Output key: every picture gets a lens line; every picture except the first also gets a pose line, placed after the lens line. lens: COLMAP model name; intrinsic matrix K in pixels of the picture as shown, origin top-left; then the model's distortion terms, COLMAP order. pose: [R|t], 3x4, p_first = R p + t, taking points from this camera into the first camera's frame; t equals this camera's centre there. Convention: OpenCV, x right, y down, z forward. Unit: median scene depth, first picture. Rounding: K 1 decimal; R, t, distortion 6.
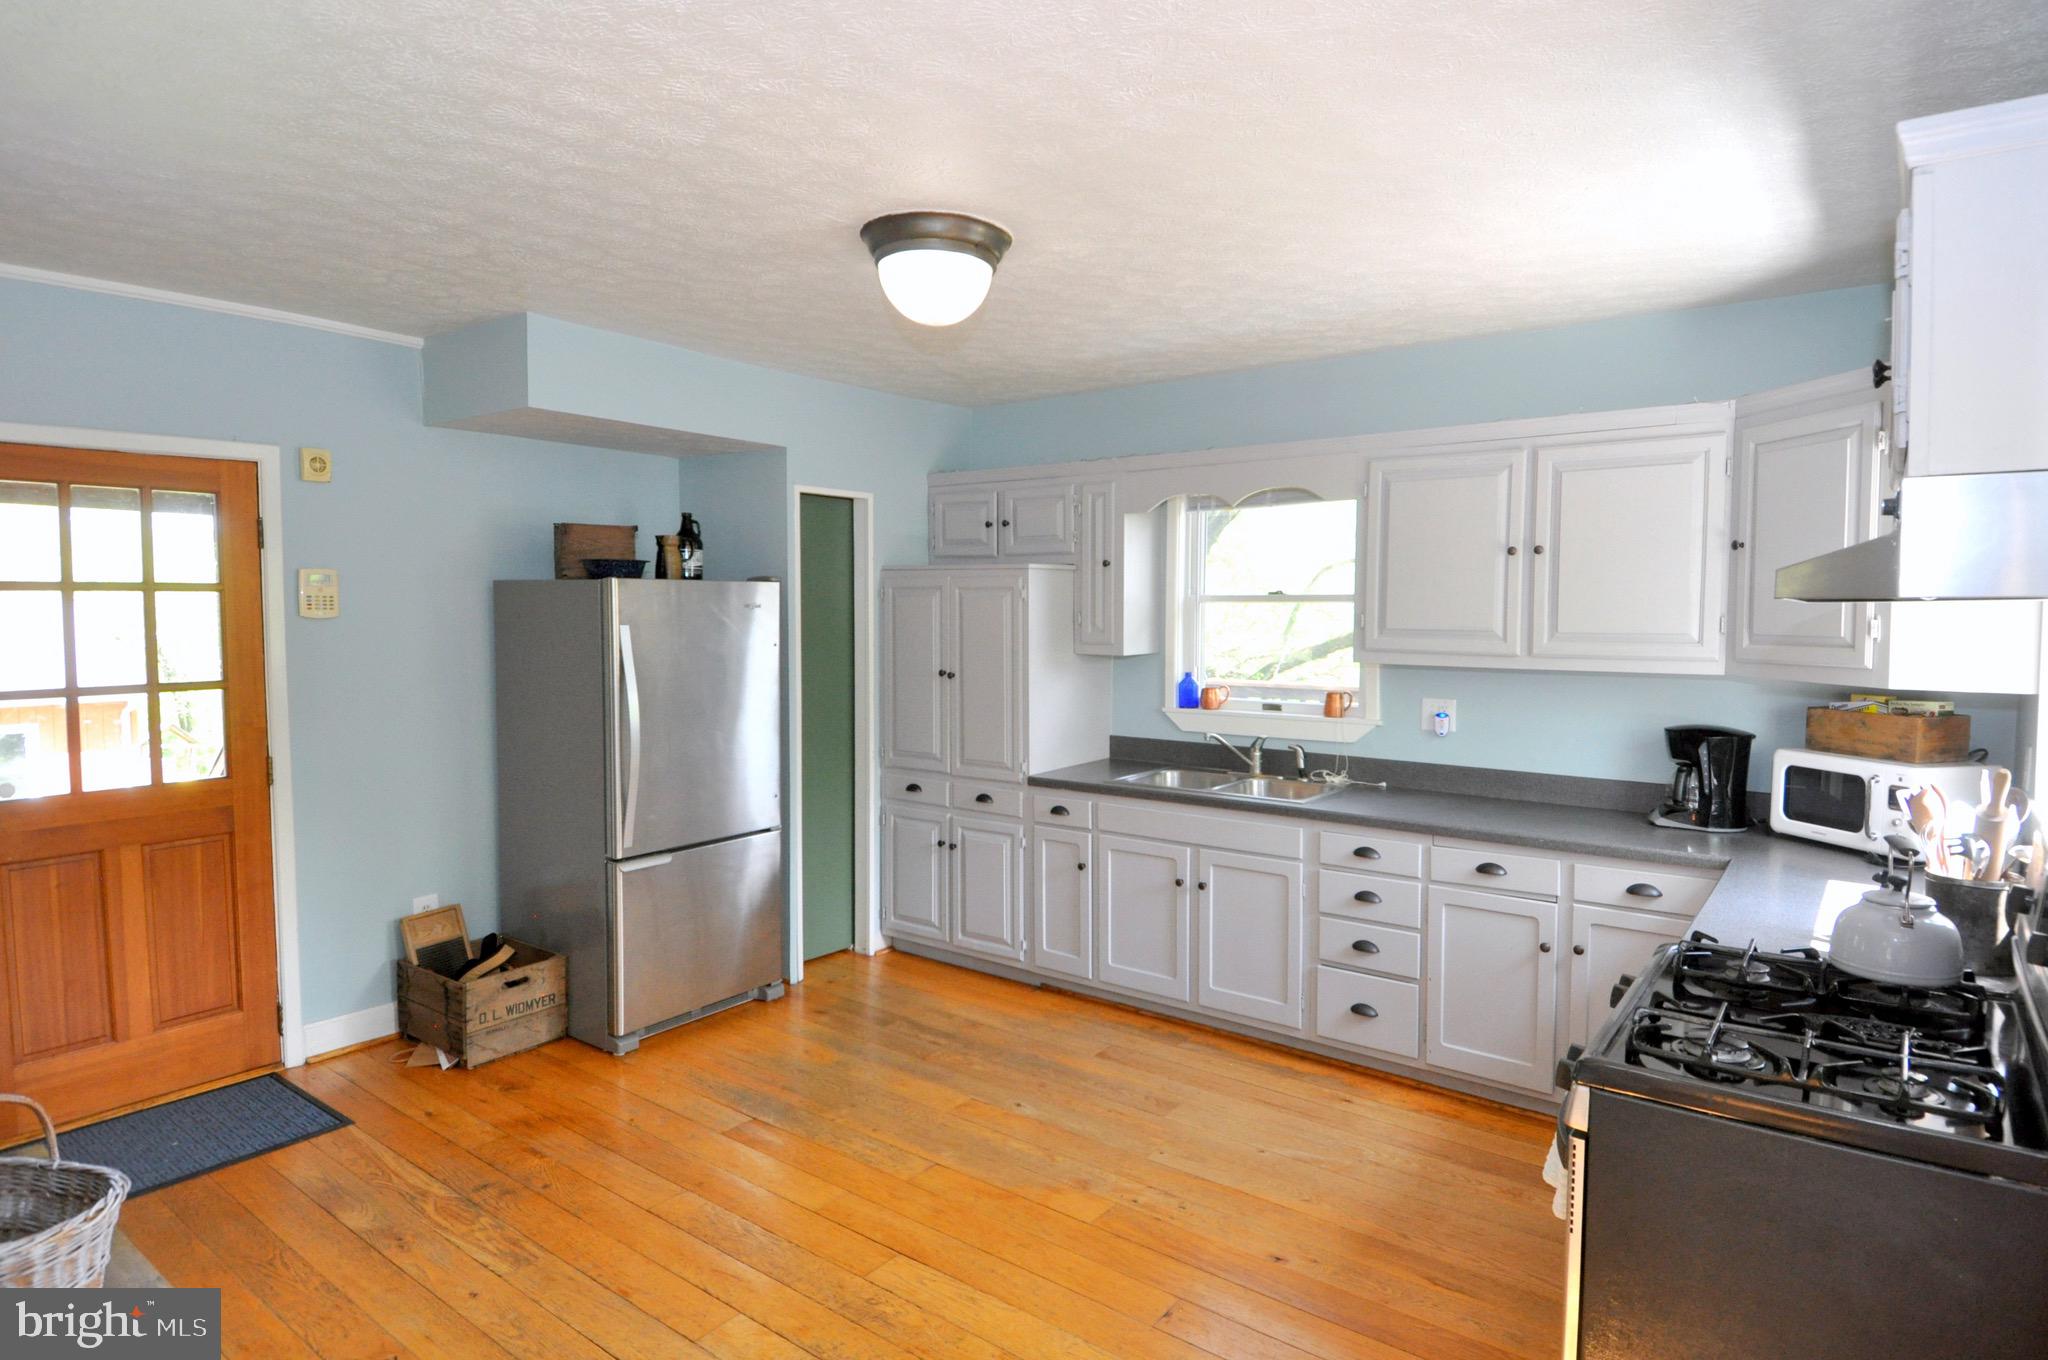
lens RADIAL K [[1084.8, 0, 1014.7], [0, 1084.8, 682.4], [0, 0, 1]] dist [0.032092, -0.056675]
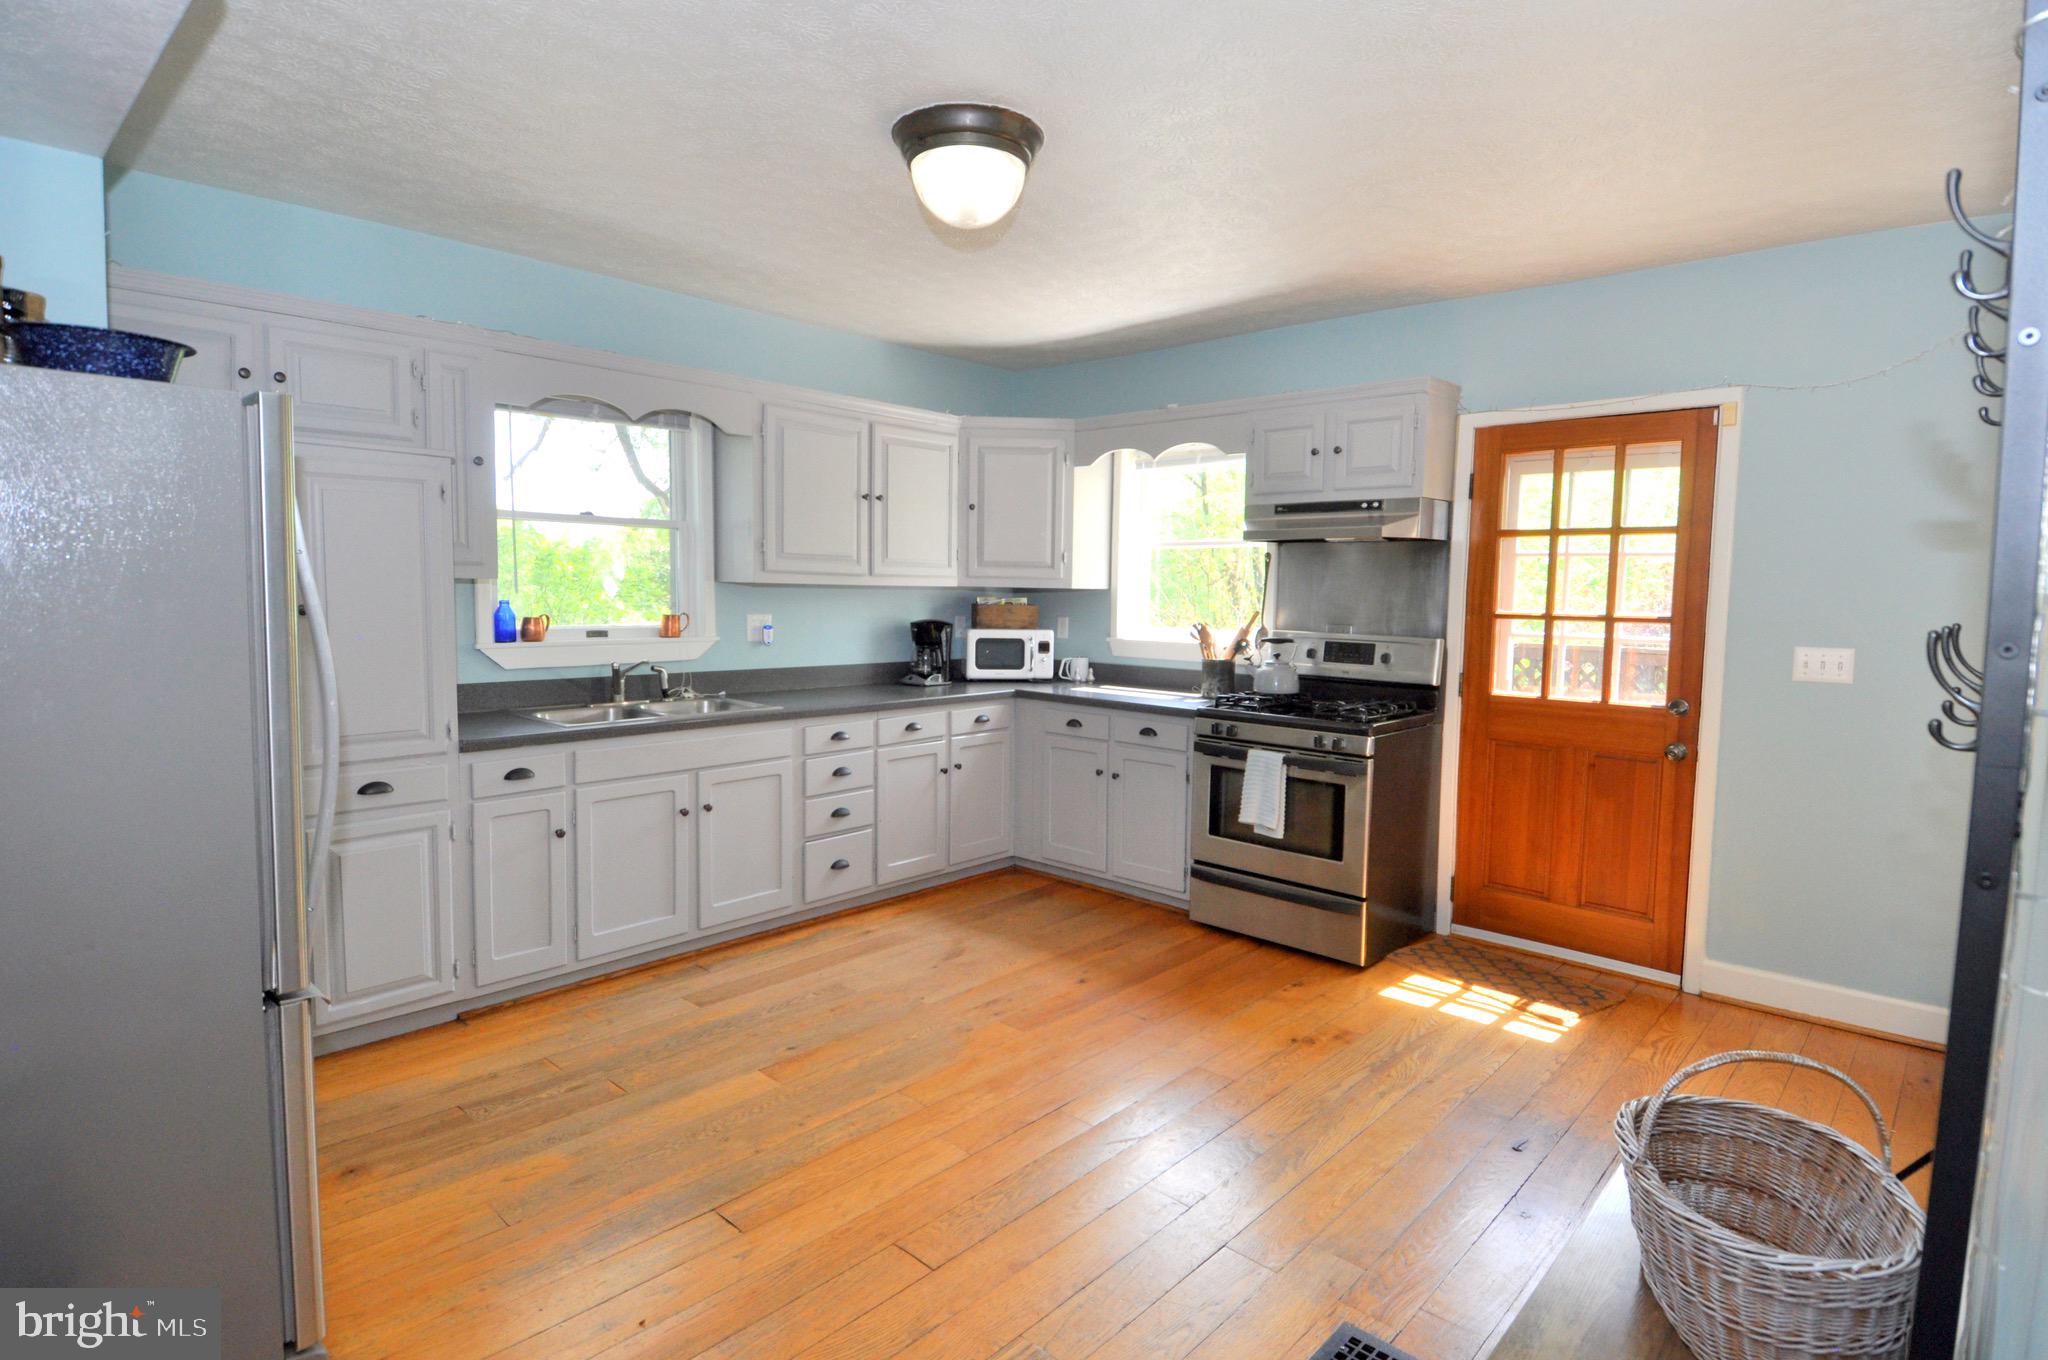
lens RADIAL K [[1084.8, 0, 1014.7], [0, 1084.8, 682.4], [0, 0, 1]] dist [0.032092, -0.056675]
pose [[0.085539, -0.090895, 0.992180, -0.860758], [0.047808, 0.995057, 0.087037, -0.000467], [-0.995187, 0.039989, 0.089462, 0.688694]]
